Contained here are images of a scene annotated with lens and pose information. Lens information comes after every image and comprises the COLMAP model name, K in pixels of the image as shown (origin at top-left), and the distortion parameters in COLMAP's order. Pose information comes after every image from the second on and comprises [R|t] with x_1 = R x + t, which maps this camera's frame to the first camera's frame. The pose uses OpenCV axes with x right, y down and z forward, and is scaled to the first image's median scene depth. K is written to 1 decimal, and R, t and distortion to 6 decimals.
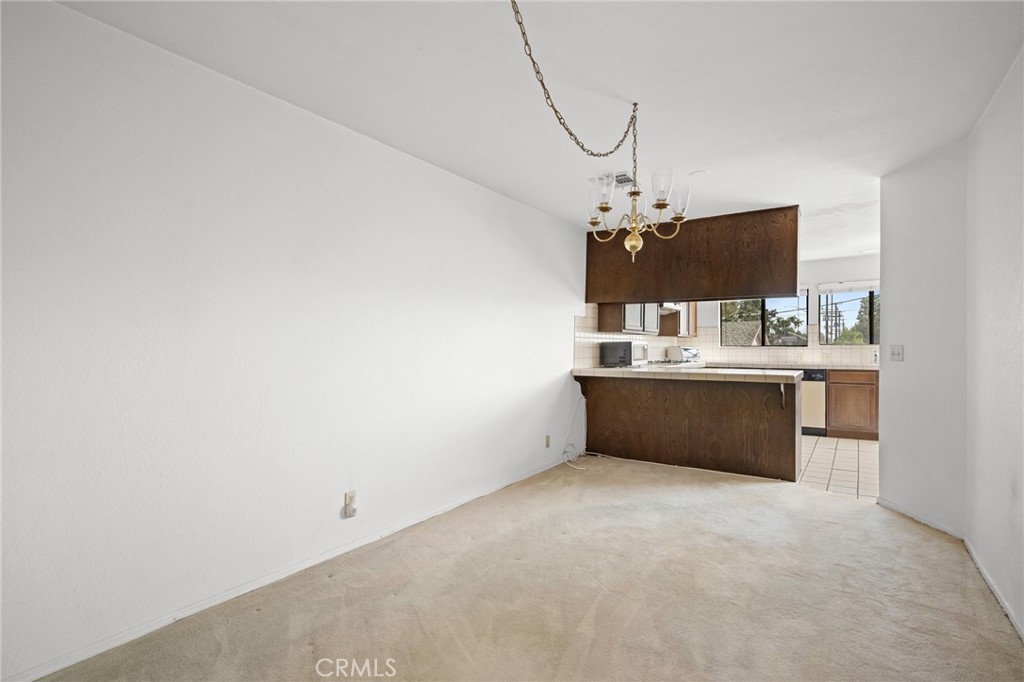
lens RADIAL K [[479.1, 0, 526.0], [0, 479.1, 349.0], [0, 0, 1]] dist [0.000931, -0.000840]
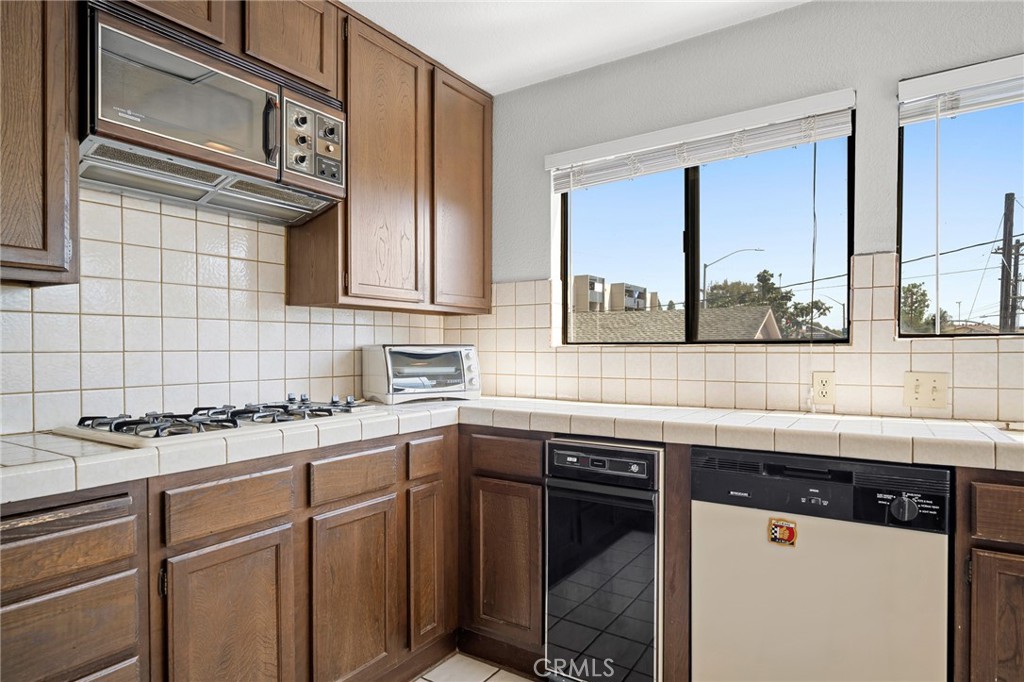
lens RADIAL K [[578.3, 0, 513.3], [0, 578.3, 347.9], [0, 0, 1]] dist [-0.005939, -0.002201]
pose [[0.999788, 0.001054, 0.020575, 0.452086], [-0.001066, 0.999999, 0.000568, -0.003421], [-0.020574, -0.000590, 0.999788, 0.782127]]
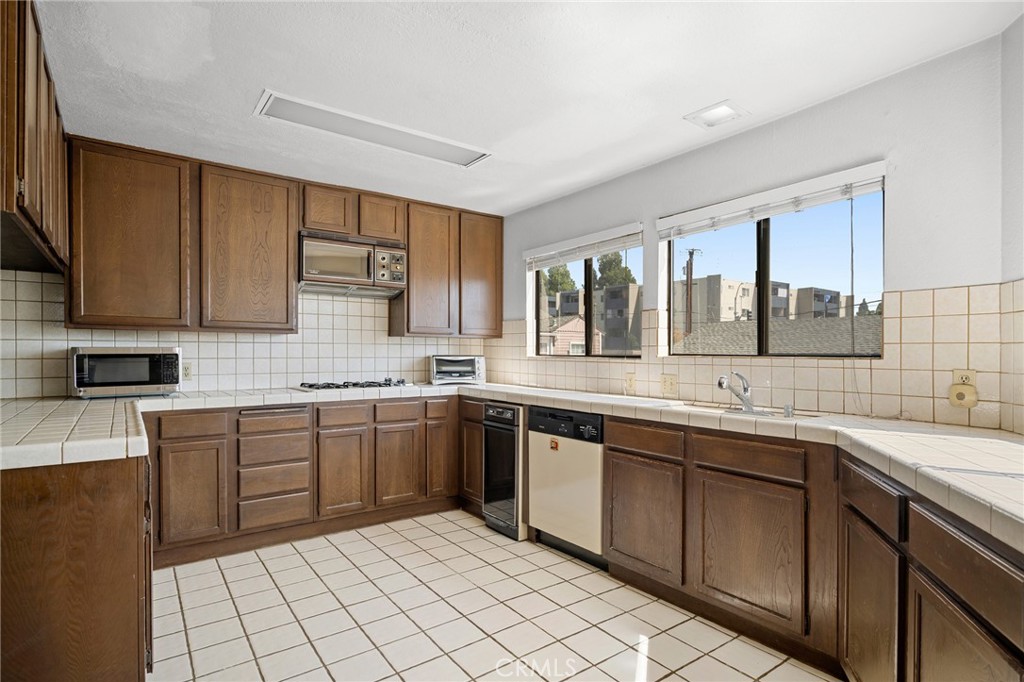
lens RADIAL K [[529.9, 0, 512.8], [0, 529.9, 347.8], [0, 0, 1]] dist [-0.004173, 0.000091]
pose [[0.945237, 0.007564, -0.326297, 0.700682], [-0.009195, 0.999952, -0.003456, -0.013539], [0.326255, 0.006267, 0.945261, 0.537666]]
